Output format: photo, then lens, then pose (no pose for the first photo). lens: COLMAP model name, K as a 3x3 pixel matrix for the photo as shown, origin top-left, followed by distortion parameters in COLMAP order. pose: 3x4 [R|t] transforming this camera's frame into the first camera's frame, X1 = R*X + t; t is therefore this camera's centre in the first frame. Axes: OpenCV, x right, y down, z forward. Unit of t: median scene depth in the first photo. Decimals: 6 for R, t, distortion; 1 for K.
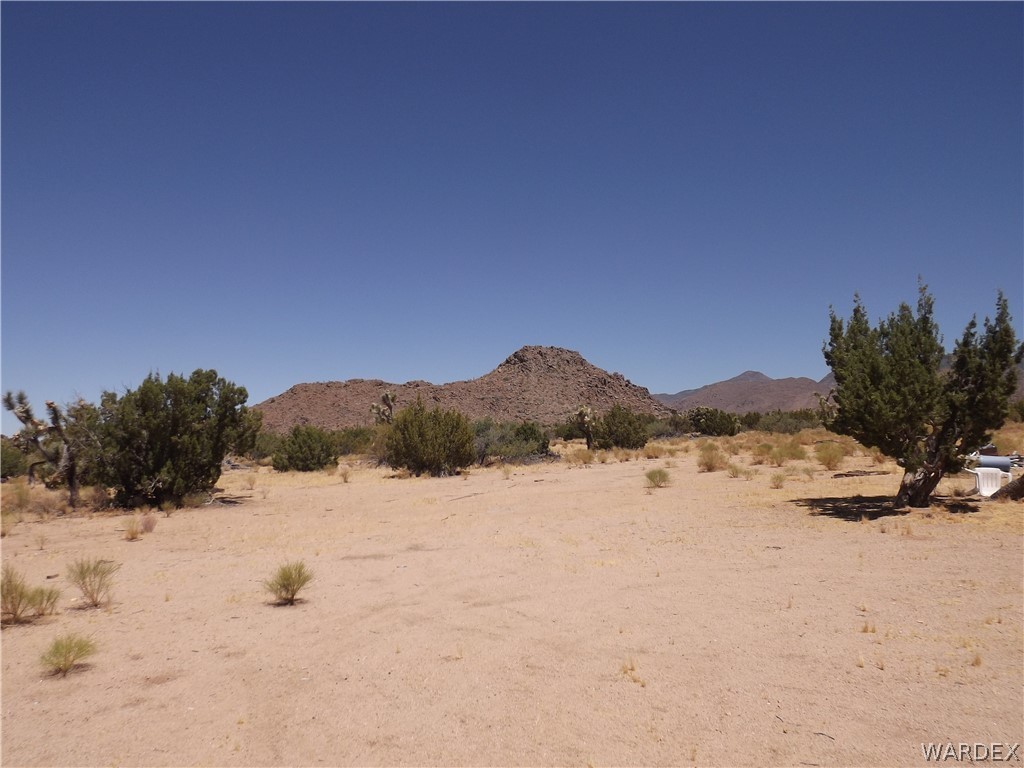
lens RADIAL K [[777.3, 0, 511.7], [0, 777.3, 390.4], [0, 0, 1]] dist [-0.071898, 0.016126]
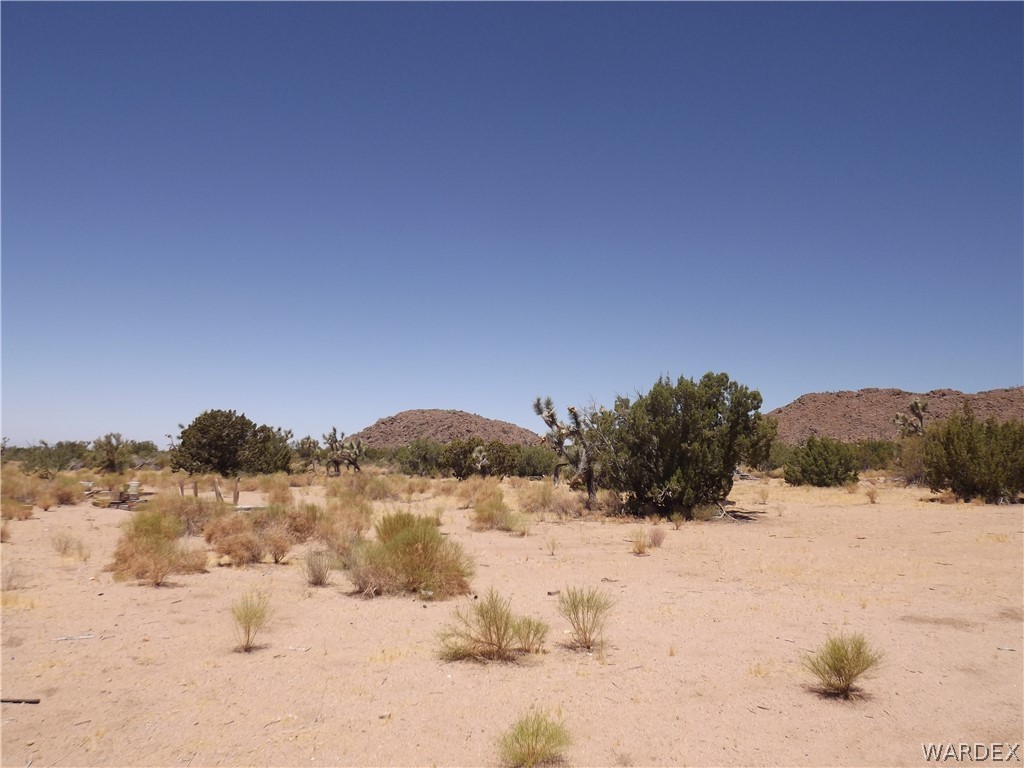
lens RADIAL K [[777.3, 0, 516.2], [0, 777.3, 386.2], [0, 0, 1]] dist [-0.071898, 0.016126]
pose [[0.808717, -0.008562, -0.588136, -0.044038], [-0.002487, 0.999835, -0.017976, 0.006922], [0.588193, 0.016000, 0.808562, 0.101062]]
